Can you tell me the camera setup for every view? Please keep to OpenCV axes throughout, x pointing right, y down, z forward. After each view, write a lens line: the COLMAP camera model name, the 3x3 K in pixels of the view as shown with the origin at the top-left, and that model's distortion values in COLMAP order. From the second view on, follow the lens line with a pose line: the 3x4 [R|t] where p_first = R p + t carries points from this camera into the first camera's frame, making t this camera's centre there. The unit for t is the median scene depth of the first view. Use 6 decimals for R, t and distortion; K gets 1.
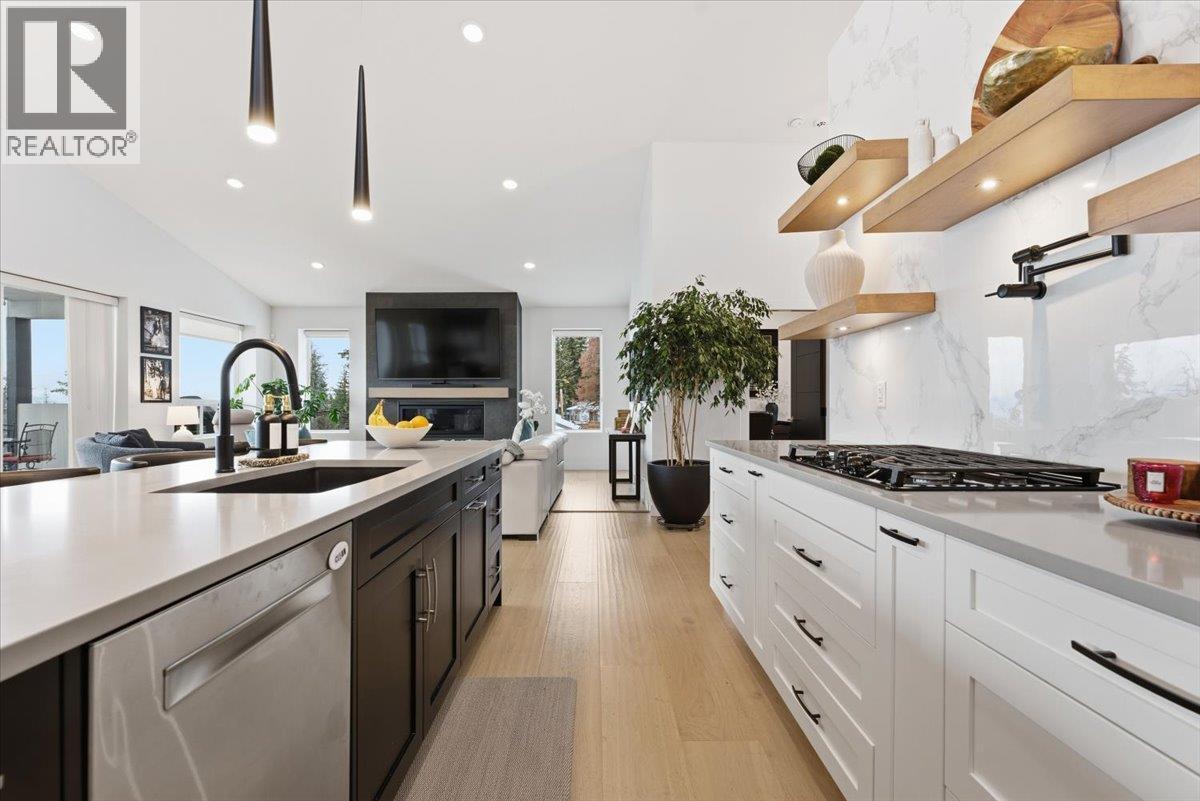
lens RADIAL K [[490.3, 0, 598.8], [0, 490.3, 404.6], [0, 0, 1]] dist [0.000019, 0.000470]
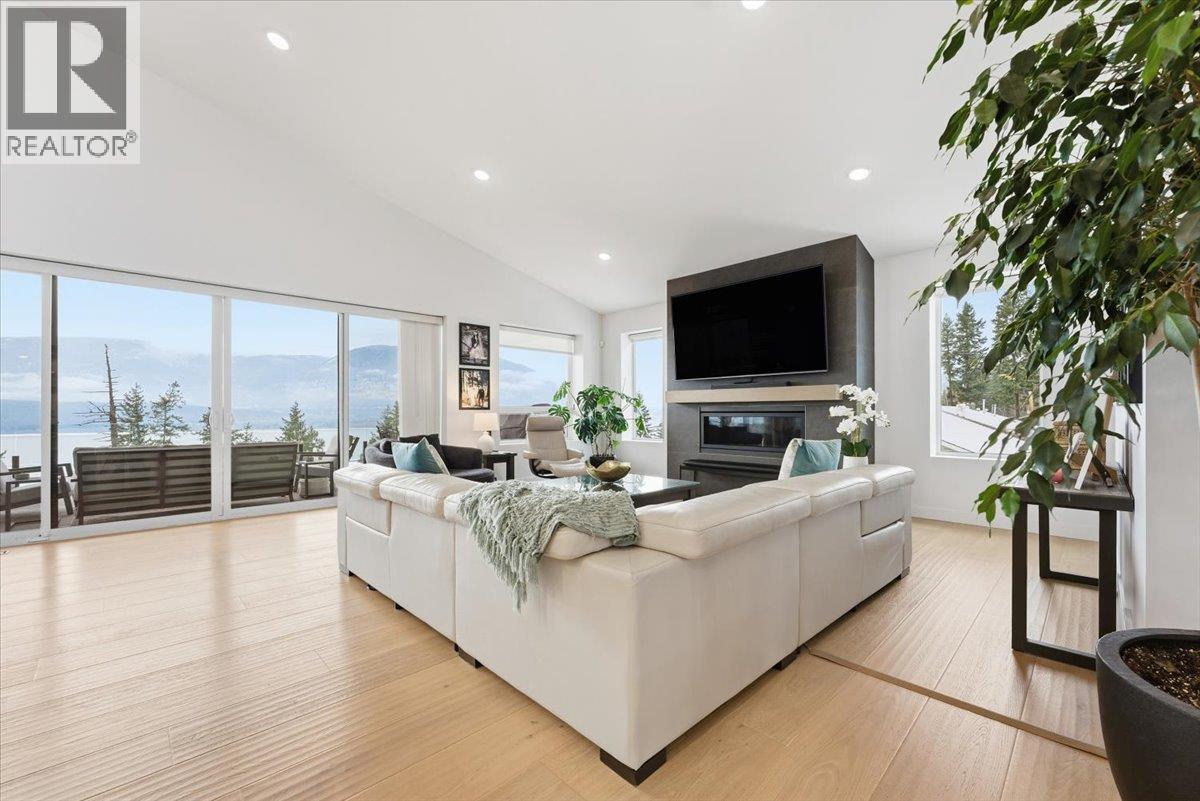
lens RADIAL K [[490.3, 0, 594.8], [0, 490.3, 409.7], [0, 0, 1]] dist [0.000019, 0.000470]
pose [[0.697284, -0.002890, -0.716789, 0.068317], [0.001417, 0.999995, -0.002654, -0.000845], [0.716794, 0.000835, 0.697285, 0.422775]]
